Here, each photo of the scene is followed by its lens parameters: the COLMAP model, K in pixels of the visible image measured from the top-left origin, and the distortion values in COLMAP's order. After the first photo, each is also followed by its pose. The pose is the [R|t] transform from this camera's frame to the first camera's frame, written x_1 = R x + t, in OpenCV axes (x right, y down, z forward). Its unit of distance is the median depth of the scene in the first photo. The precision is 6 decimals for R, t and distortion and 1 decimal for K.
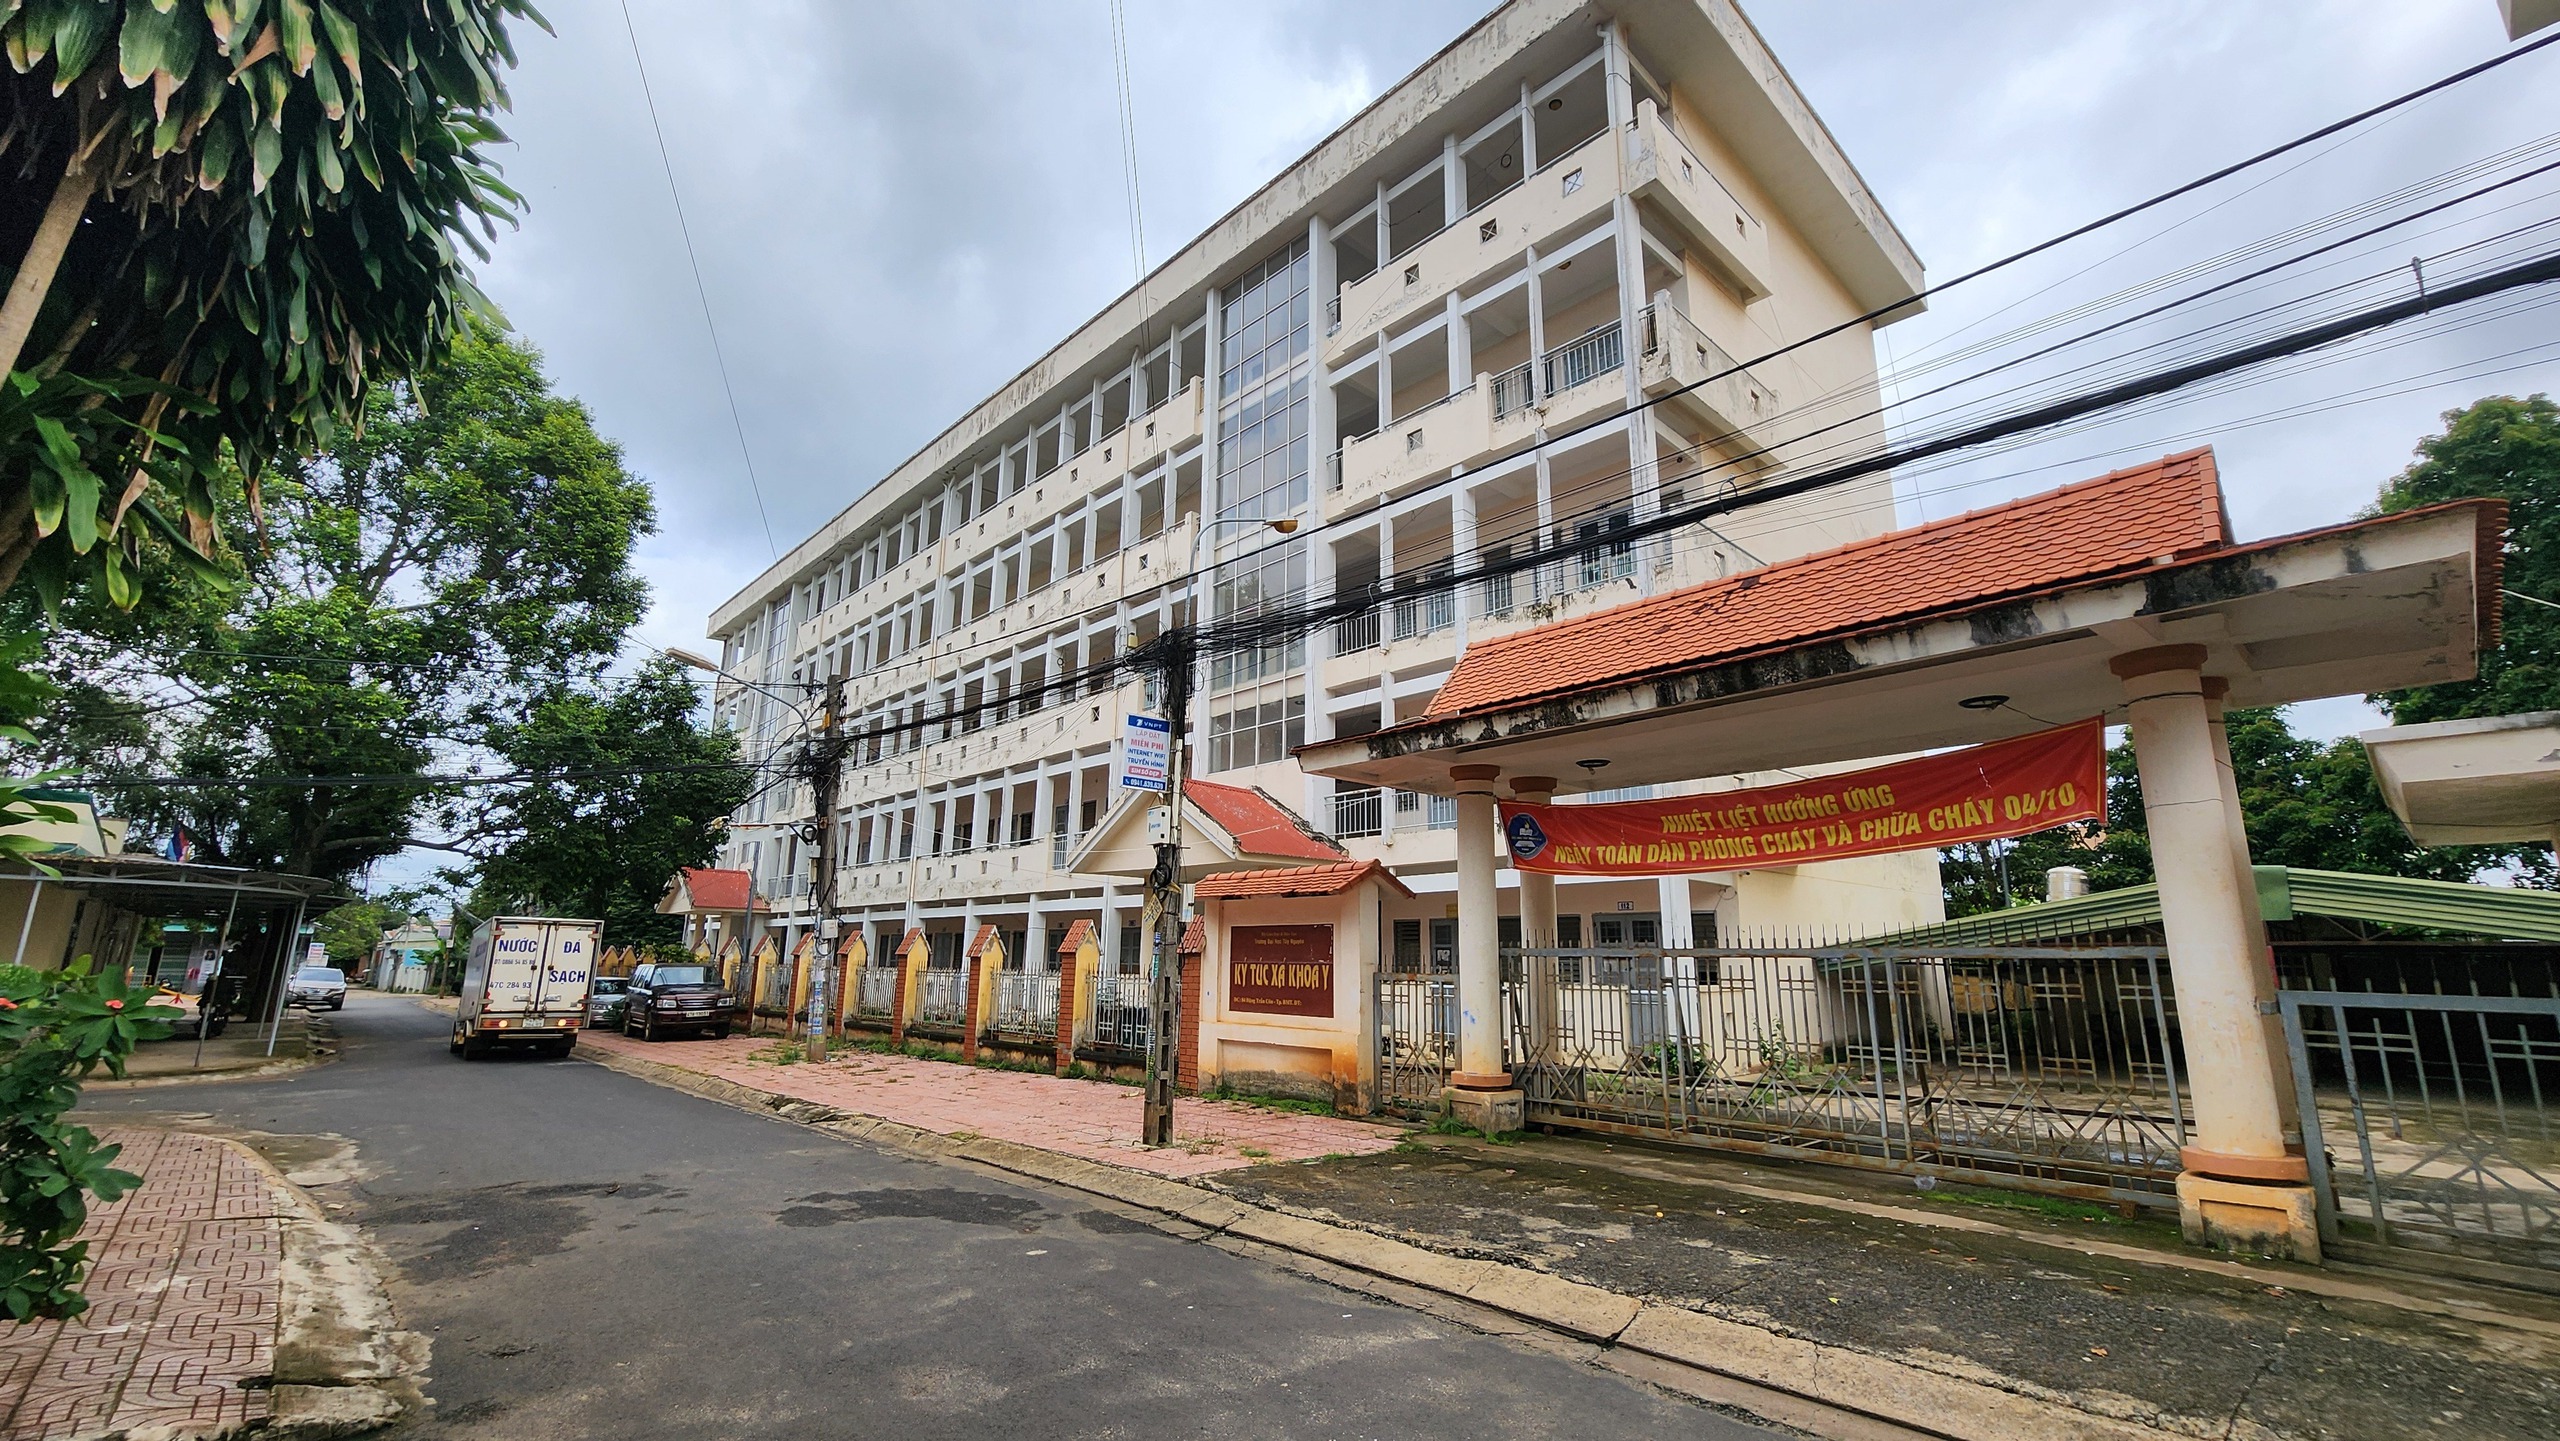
lens RADIAL K [[1055.3, 0, 1280.0], [0, 1055.3, 720.5], [0, 0, 1]] dist [-0.000183, -0.000391]
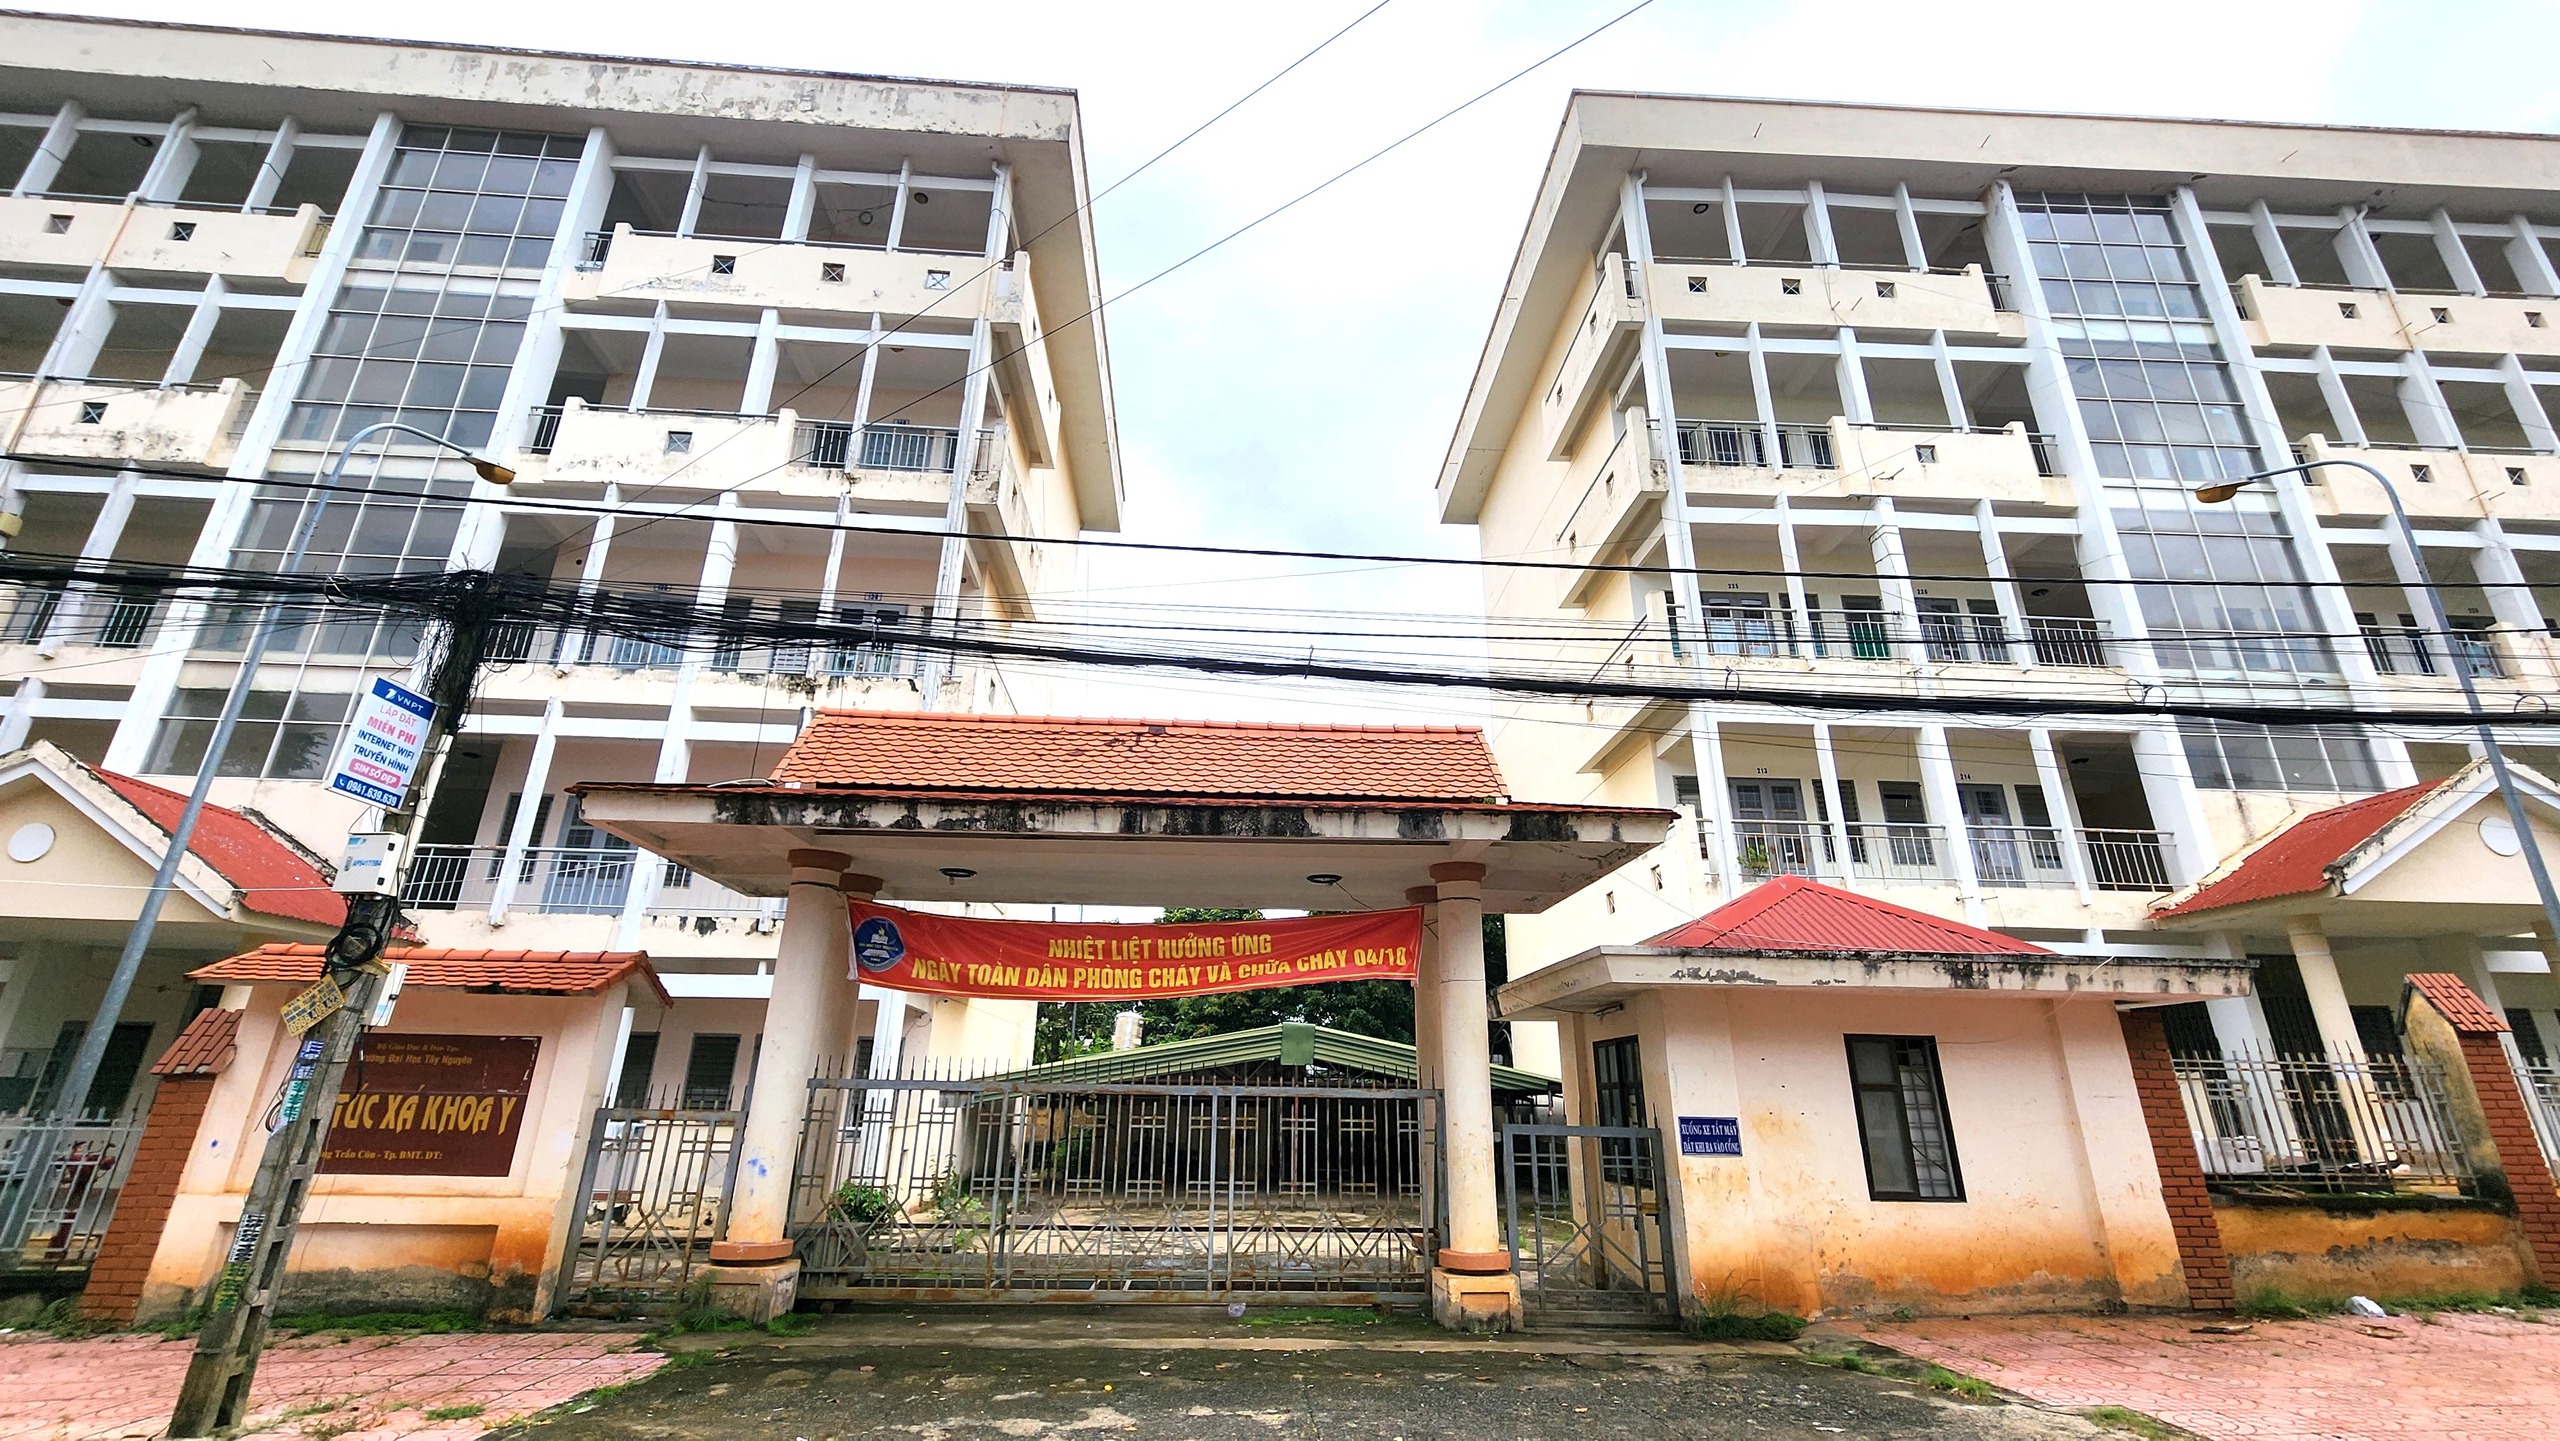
lens RADIAL K [[1051.2, 0, 1275.0], [0, 1051.2, 715.0], [0, 0, 1]] dist [-0.000087, -0.000087]
pose [[0.632334, 0.268450, 0.726696, -0.222726], [-0.182379, 0.963261, -0.197144, 0.036962], [-0.752922, -0.007873, 0.658063, 0.181486]]
